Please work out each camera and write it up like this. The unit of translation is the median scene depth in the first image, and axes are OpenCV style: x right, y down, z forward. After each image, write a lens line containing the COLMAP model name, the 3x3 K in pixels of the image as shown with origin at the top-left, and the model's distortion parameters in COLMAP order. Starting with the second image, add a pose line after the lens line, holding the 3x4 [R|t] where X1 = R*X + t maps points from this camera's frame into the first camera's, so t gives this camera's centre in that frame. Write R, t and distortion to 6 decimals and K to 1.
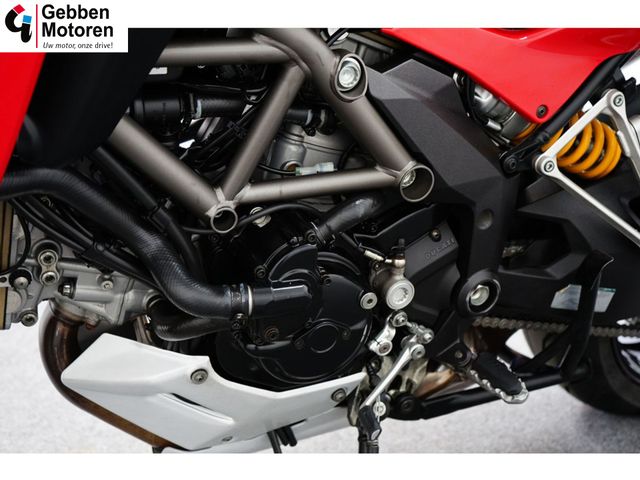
lens RADIAL K [[761.3, 0, 320.0], [0, 761.3, 240.0], [0, 0, 1]] dist [0.002558, 0.001873]
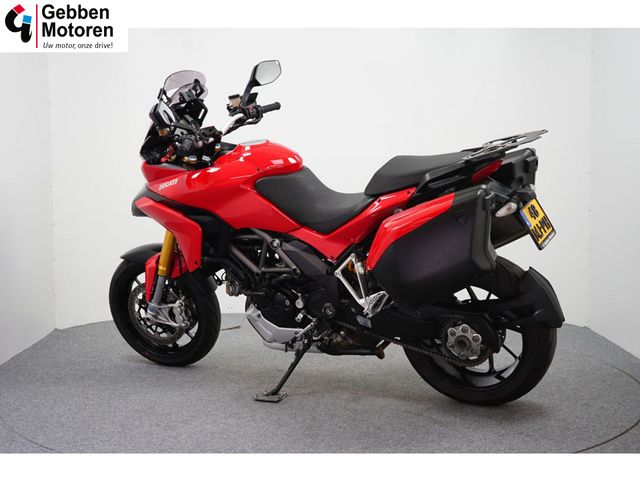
lens RADIAL K [[945.2, 0, 320.0], [0, 945.2, 240.0], [0, 0, 1]] dist [-0.002340, -0.002280]
pose [[0.594152, 0.081885, -0.800174, 3.860979], [-0.193018, 0.980252, -0.043008, -0.052799], [0.780851, 0.180001, 0.598224, -1.712717]]
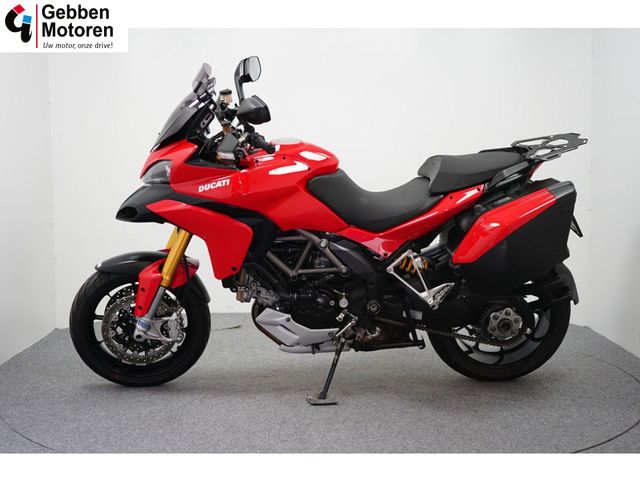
lens RADIAL K [[945.2, 0, 320.0], [0, 945.2, 240.0], [0, 0, 1]] dist [-0.002340, -0.002280]
pose [[0.931459, 0.046322, -0.360887, 1.659444], [-0.097586, 0.987328, -0.125141, 0.359839], [0.350517, 0.151781, 0.924176, -3.326831]]
